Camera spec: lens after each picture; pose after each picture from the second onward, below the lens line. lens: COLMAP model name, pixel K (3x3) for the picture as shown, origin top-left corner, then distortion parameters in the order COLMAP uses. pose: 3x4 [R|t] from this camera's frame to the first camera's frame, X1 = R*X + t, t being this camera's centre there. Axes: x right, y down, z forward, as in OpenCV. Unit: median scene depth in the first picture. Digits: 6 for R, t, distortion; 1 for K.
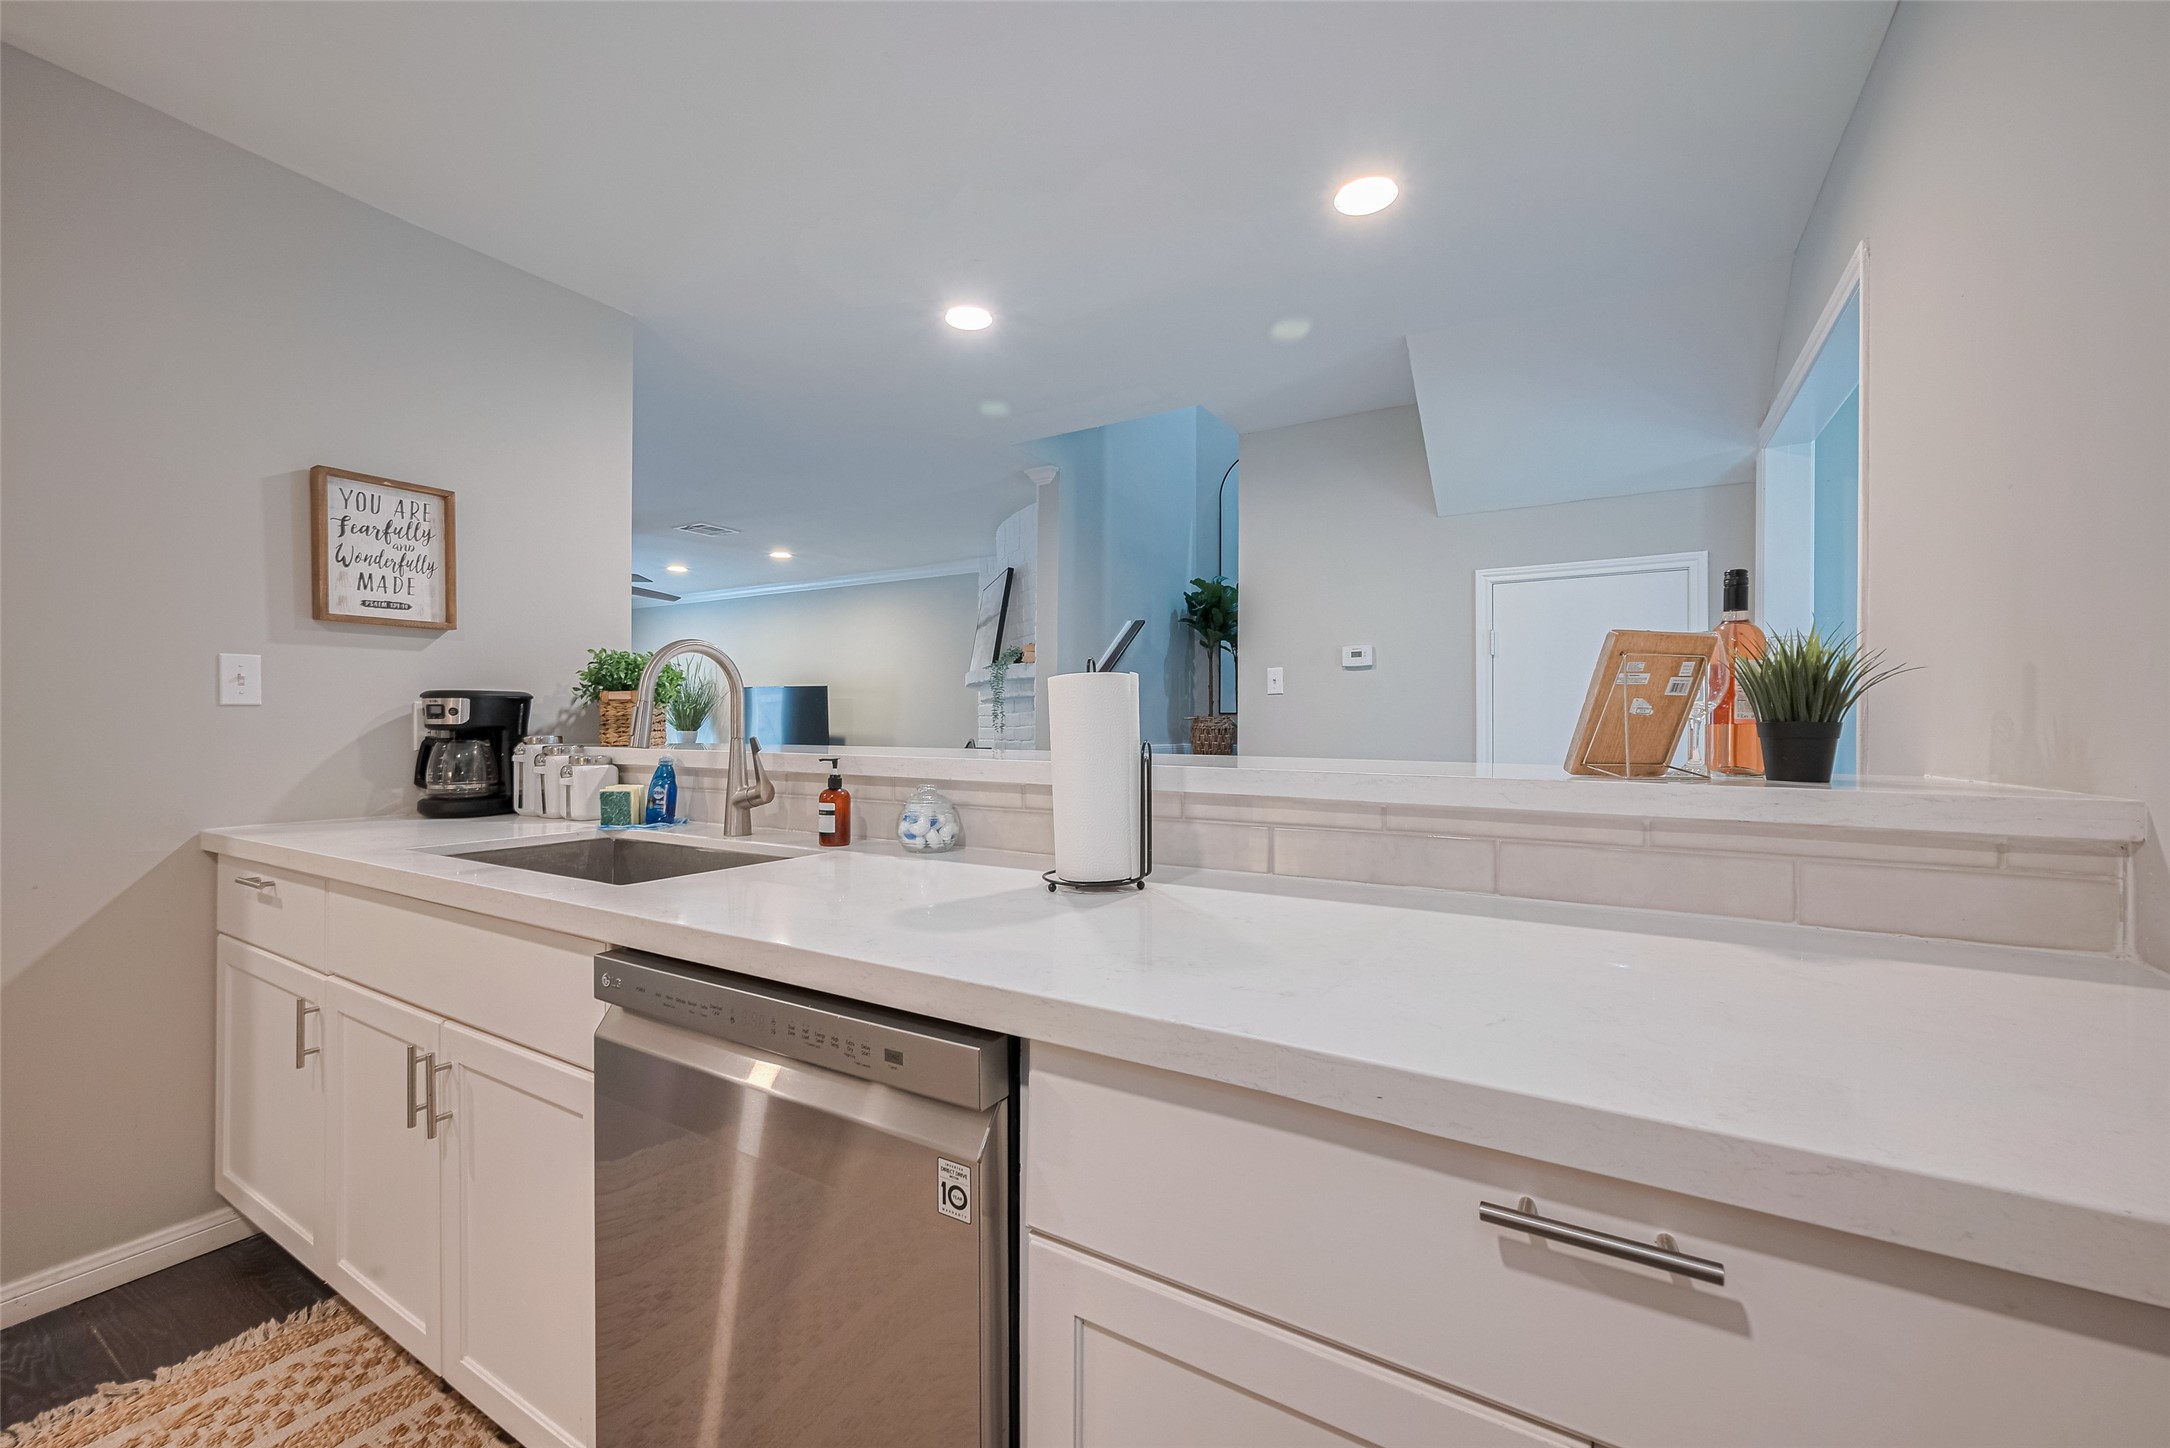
lens RADIAL K [[861.7, 0, 1081.6], [0, 861.7, 716.0], [0, 0, 1]] dist [-0.003120, 0.001202]
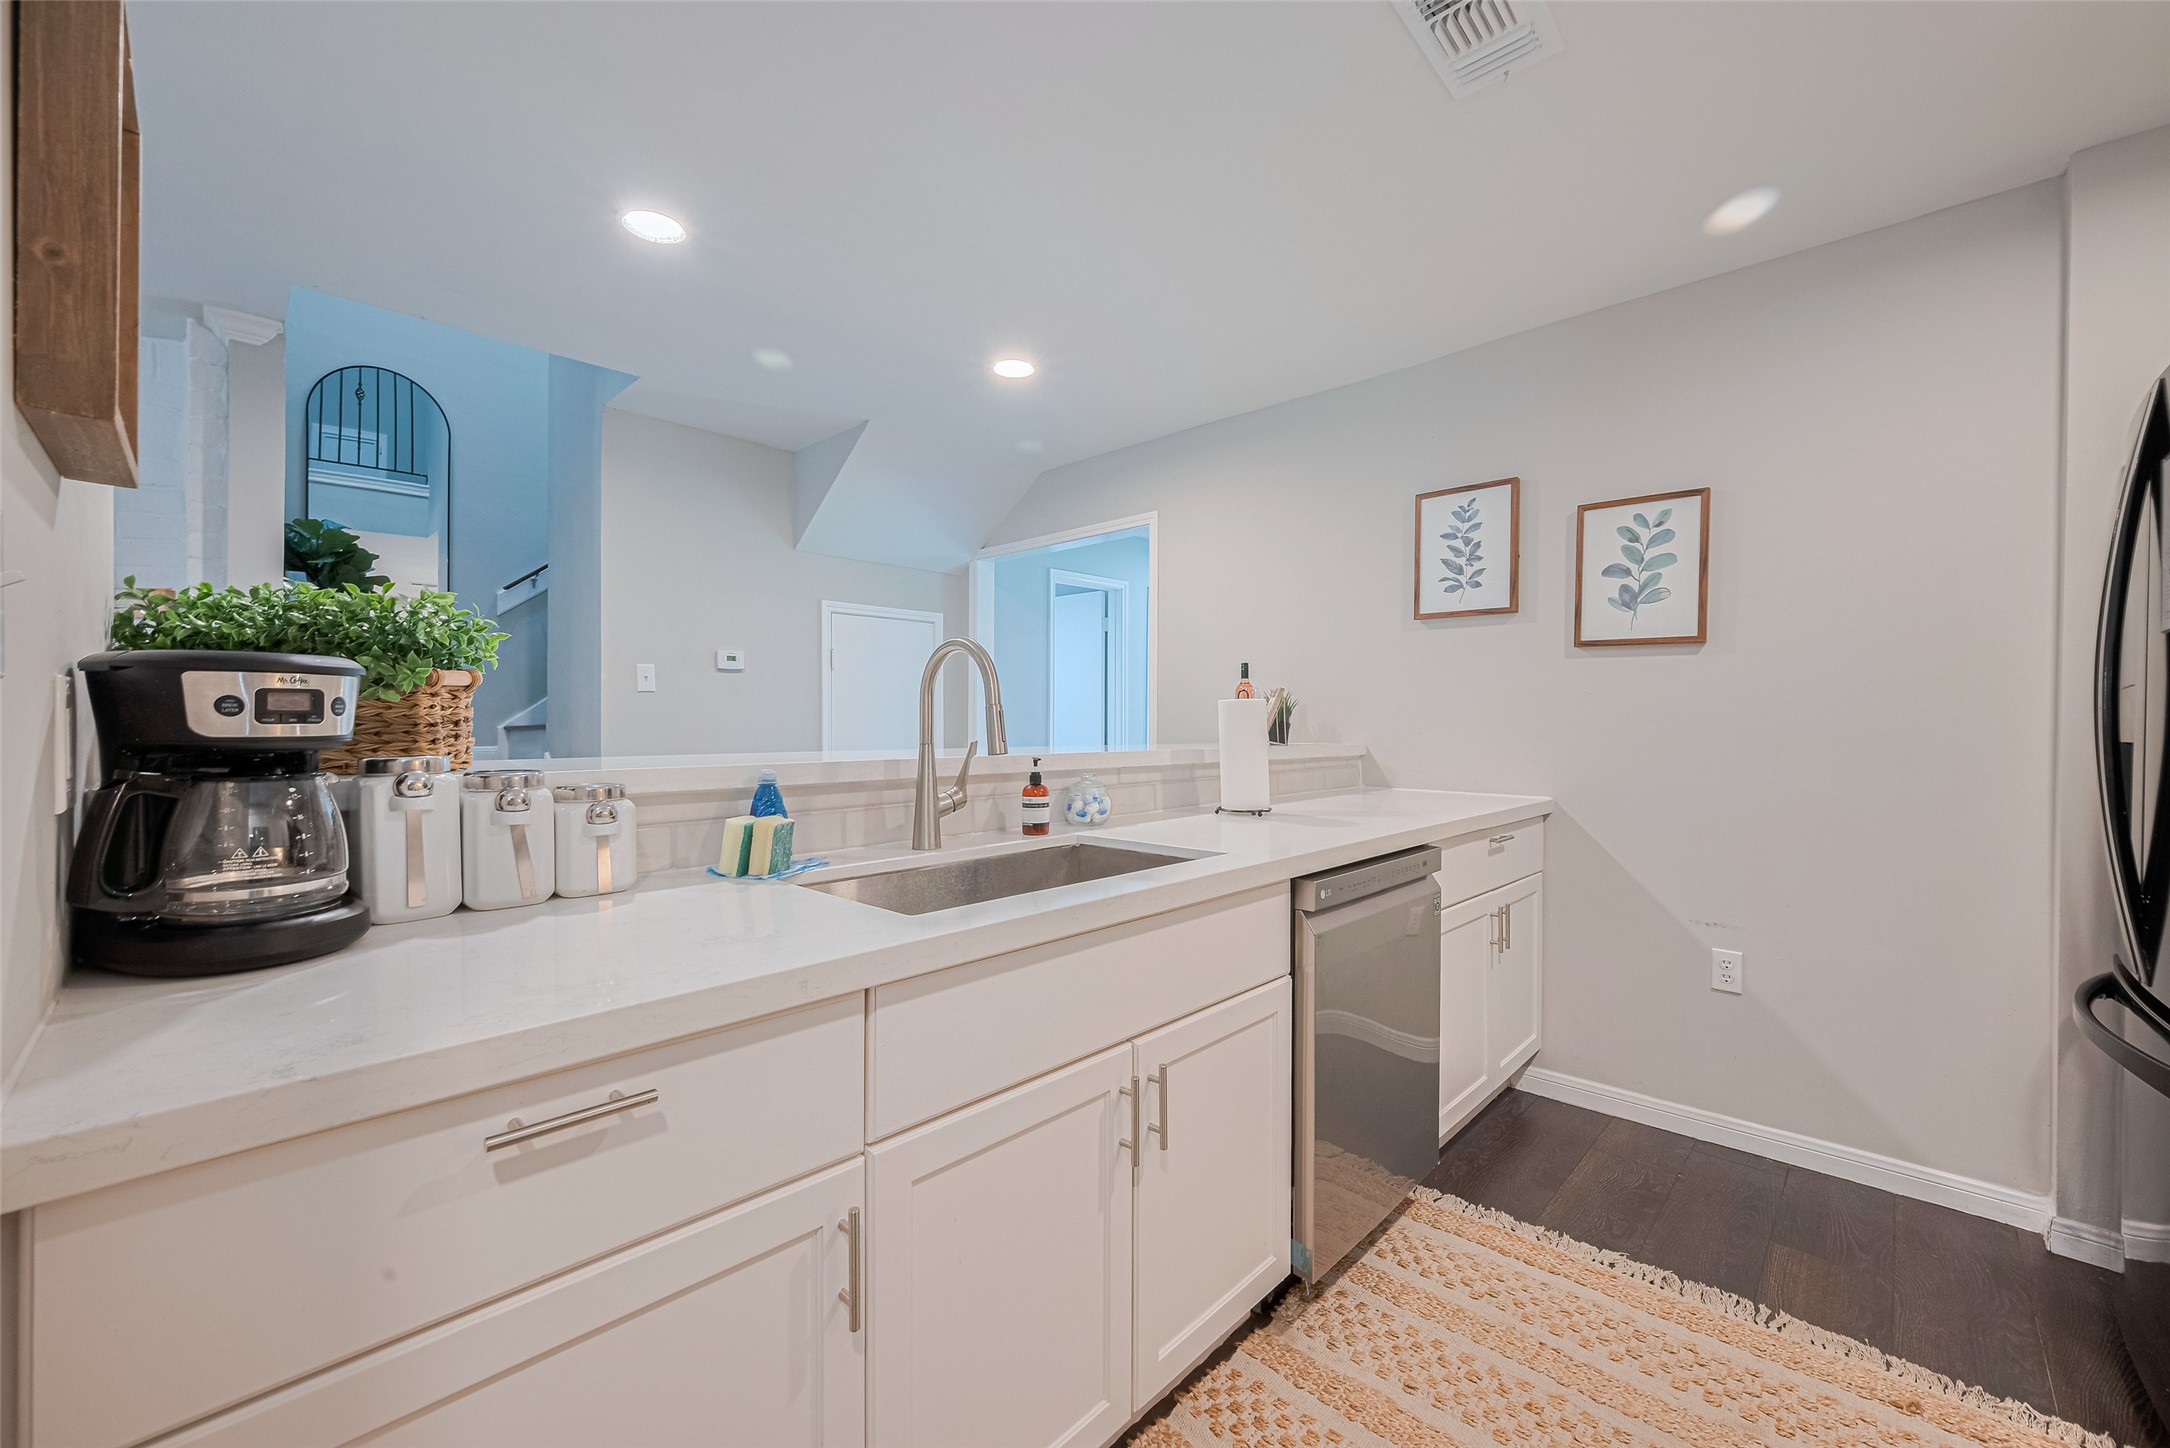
lens RADIAL K [[861.7, 0, 1093.3], [0, 861.7, 718.0], [0, 0, 1]] dist [-0.003120, 0.001202]
pose [[0.213633, 0.000585, 0.976914, -1.297405], [-0.009900, 0.999950, 0.001566, -0.004883], [-0.976864, -0.010006, 0.213628, 0.648230]]
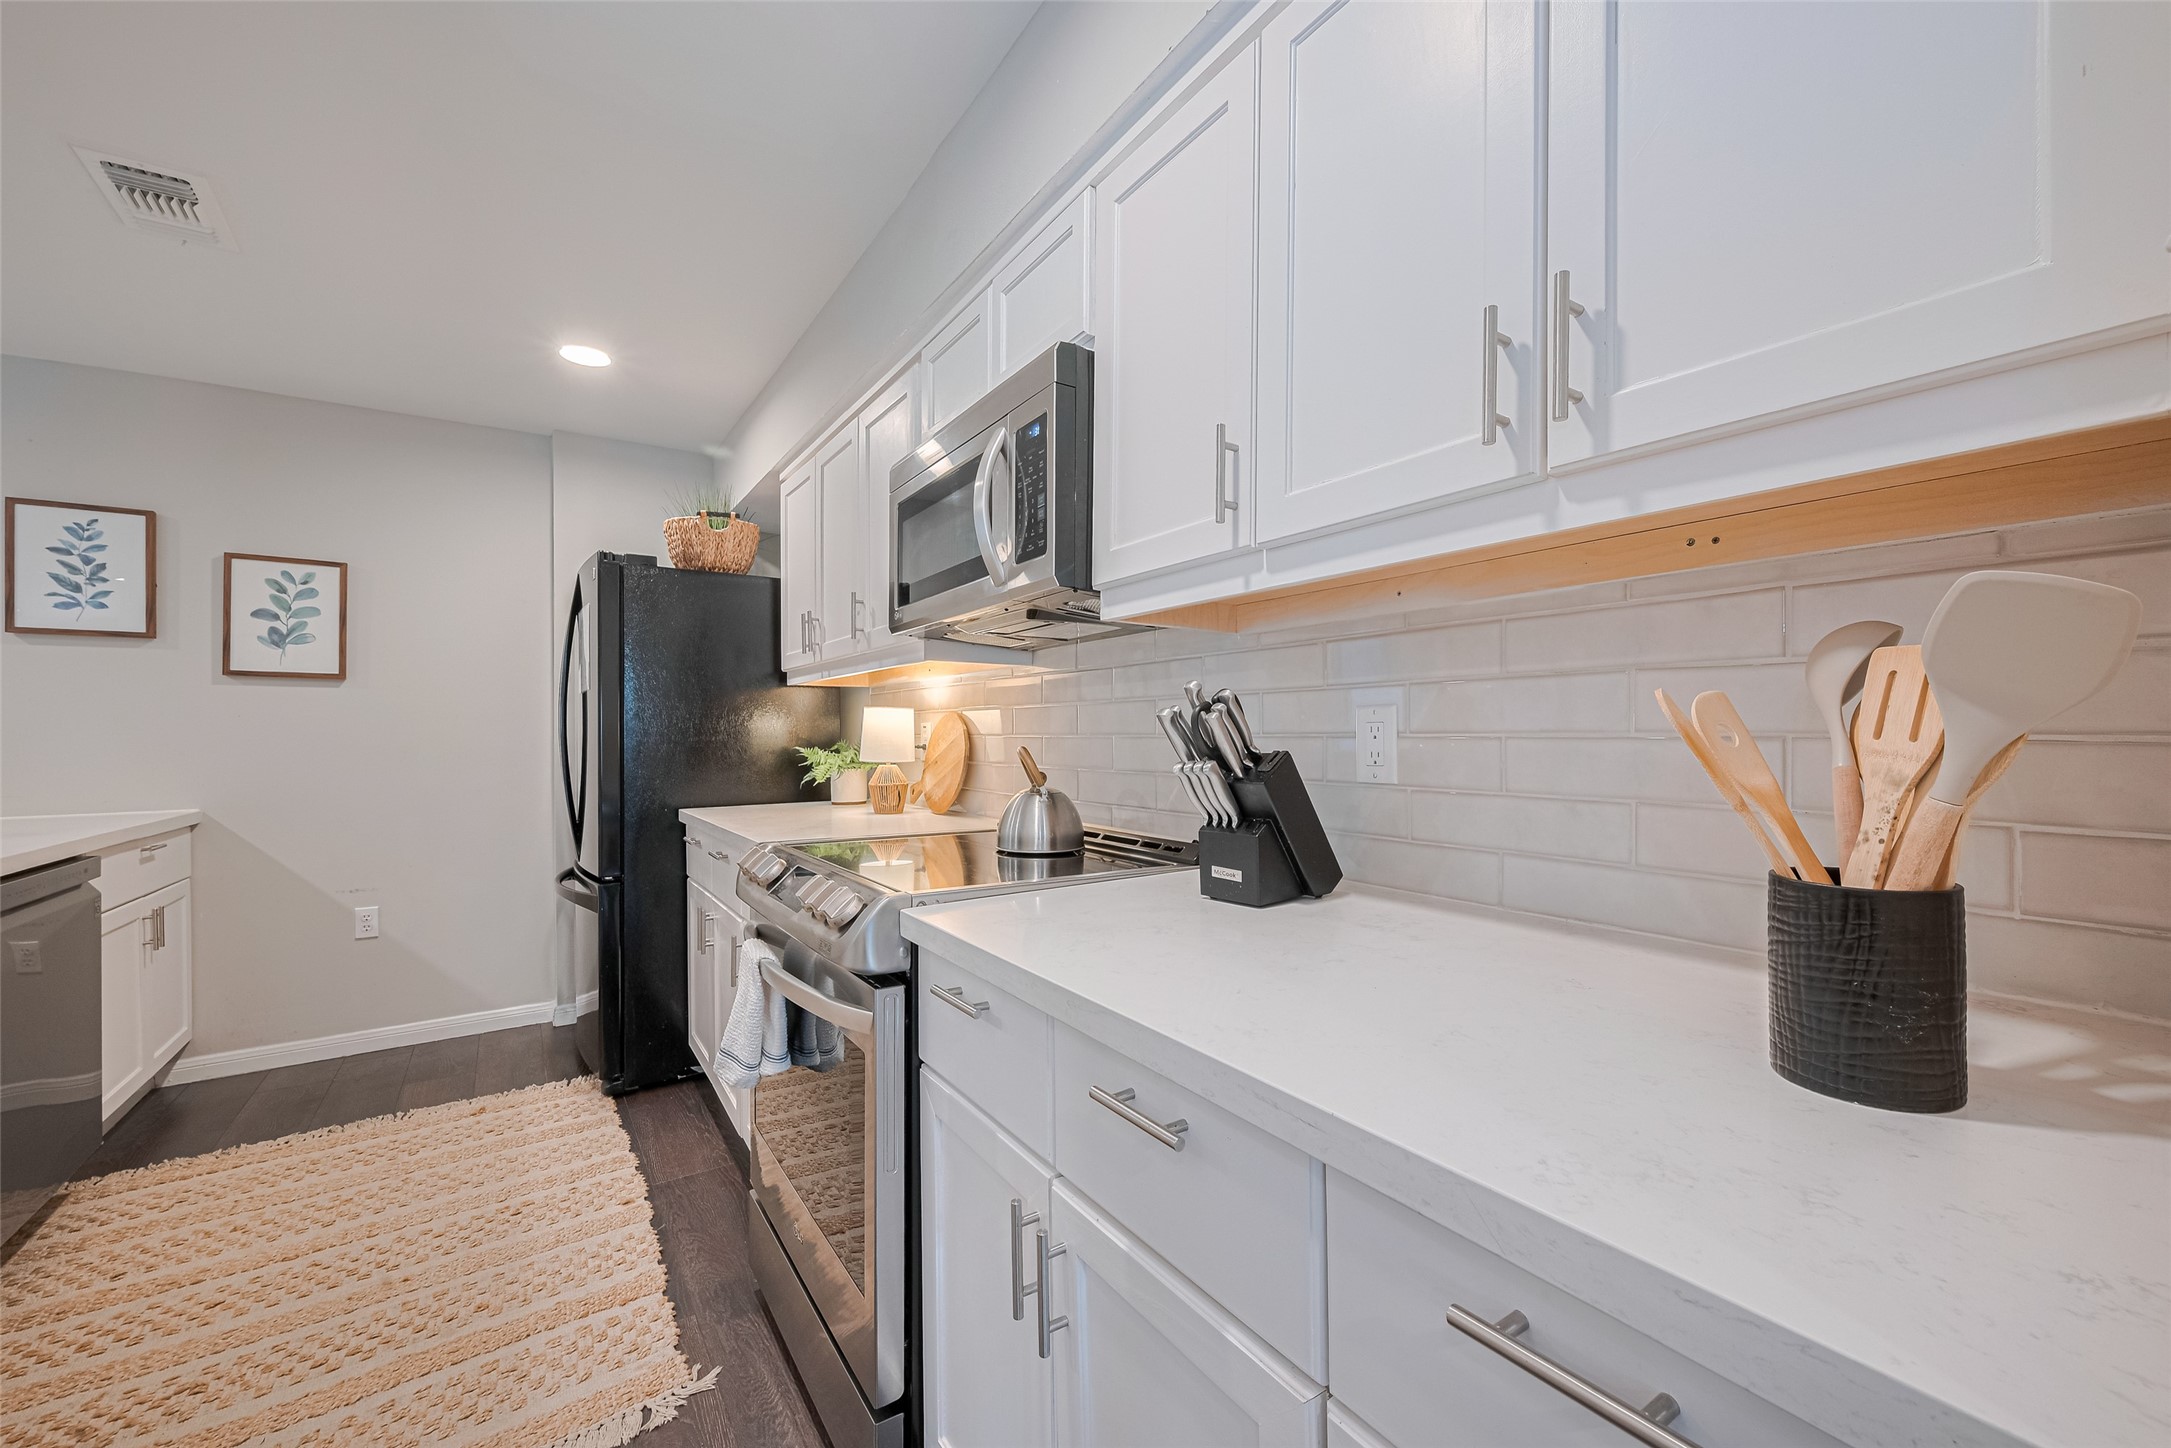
lens RADIAL K [[862.1, 0, 1073.8], [0, 862.1, 741.7], [0, 0, 1]] dist [-0.003120, 0.001202]
pose [[-0.900758, 0.002529, 0.434313, -1.871050], [0.004086, 0.999988, 0.002652, -0.000466], [-0.434301, 0.004163, -0.900758, 0.933566]]
